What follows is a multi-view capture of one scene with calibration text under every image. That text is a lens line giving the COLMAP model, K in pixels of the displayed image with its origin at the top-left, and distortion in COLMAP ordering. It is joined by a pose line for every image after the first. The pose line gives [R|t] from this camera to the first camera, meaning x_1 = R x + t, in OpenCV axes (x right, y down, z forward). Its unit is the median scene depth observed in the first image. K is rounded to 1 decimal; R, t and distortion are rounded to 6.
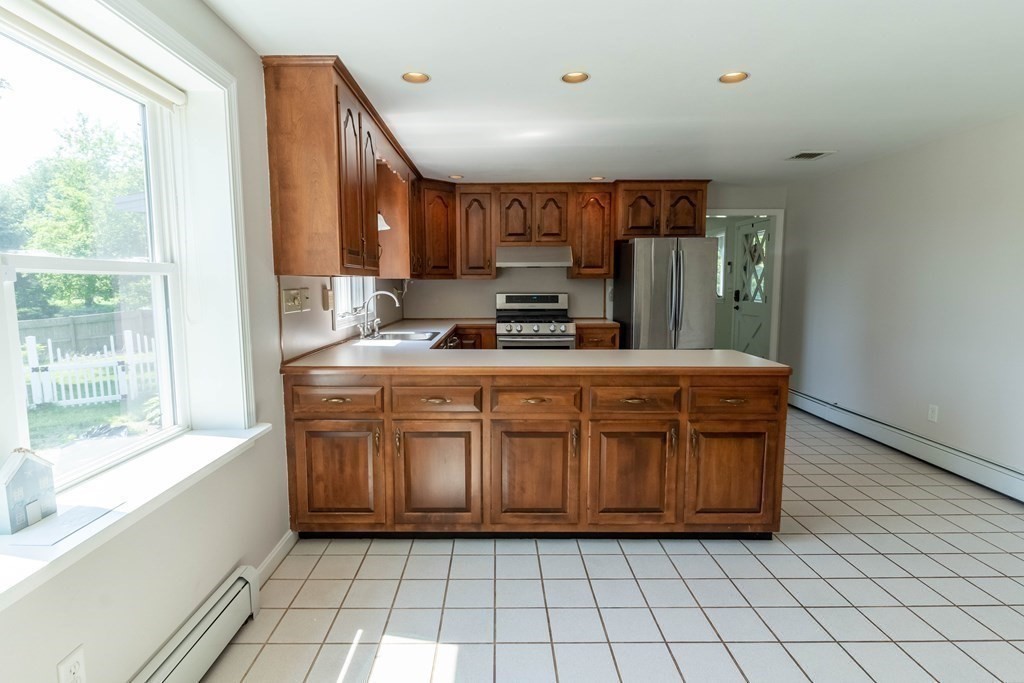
lens RADIAL K [[524.9, 0, 507.1], [0, 524.9, 338.7], [0, 0, 1]] dist [-0.003541, 0.000544]
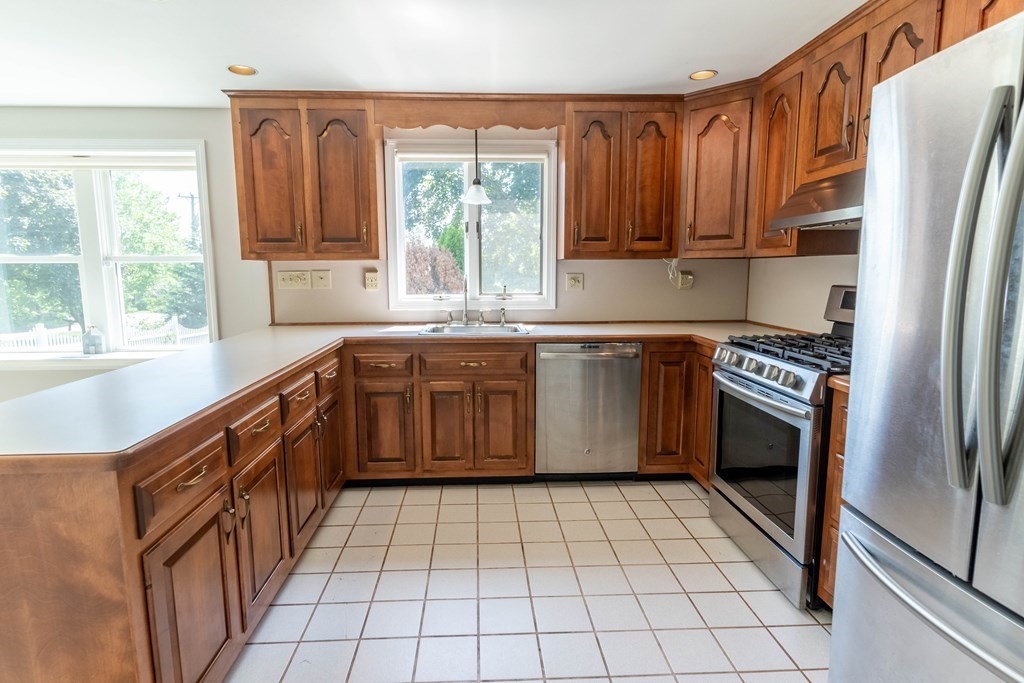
lens RADIAL K [[524.9, 0, 493.3], [0, 524.9, 338.8], [0, 0, 1]] dist [-0.003541, 0.000544]
pose [[0.042941, 0.134094, -0.990038, 0.552228], [-0.101712, 0.986390, 0.129189, -0.089292], [0.993887, 0.095151, 0.055995, 0.875747]]
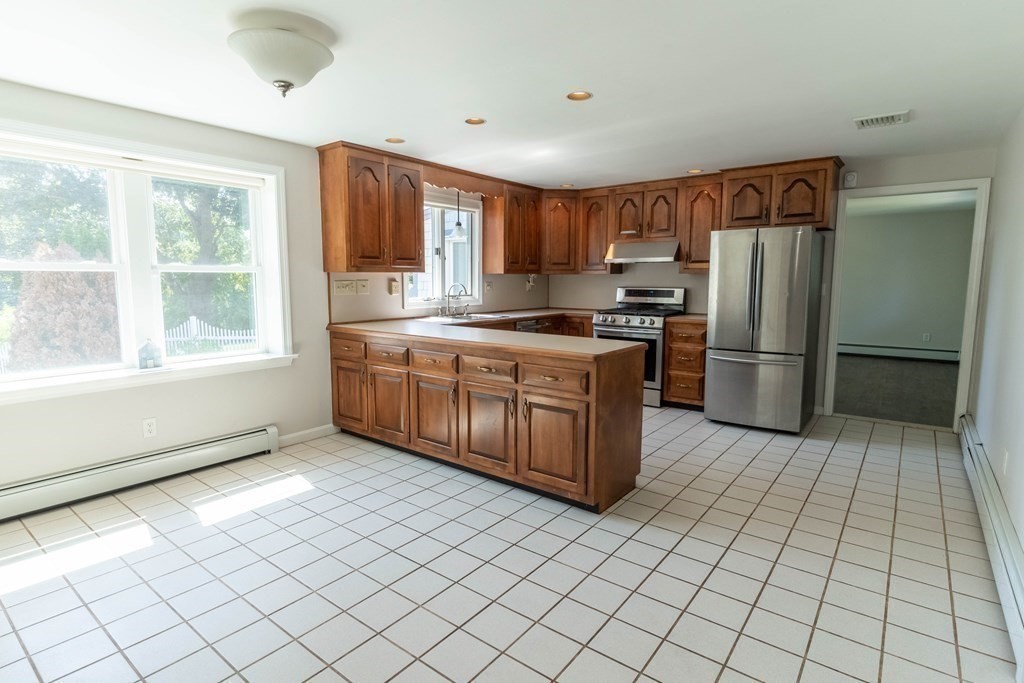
lens RADIAL K [[524.9, 0, 496.1], [0, 524.9, 338.0], [0, 0, 1]] dist [-0.003541, 0.000544]
pose [[0.779937, 0.075212, -0.621322, 0.592645], [-0.069910, 0.997010, 0.032932, -0.000841], [0.621941, 0.017752, 0.782863, 0.006173]]
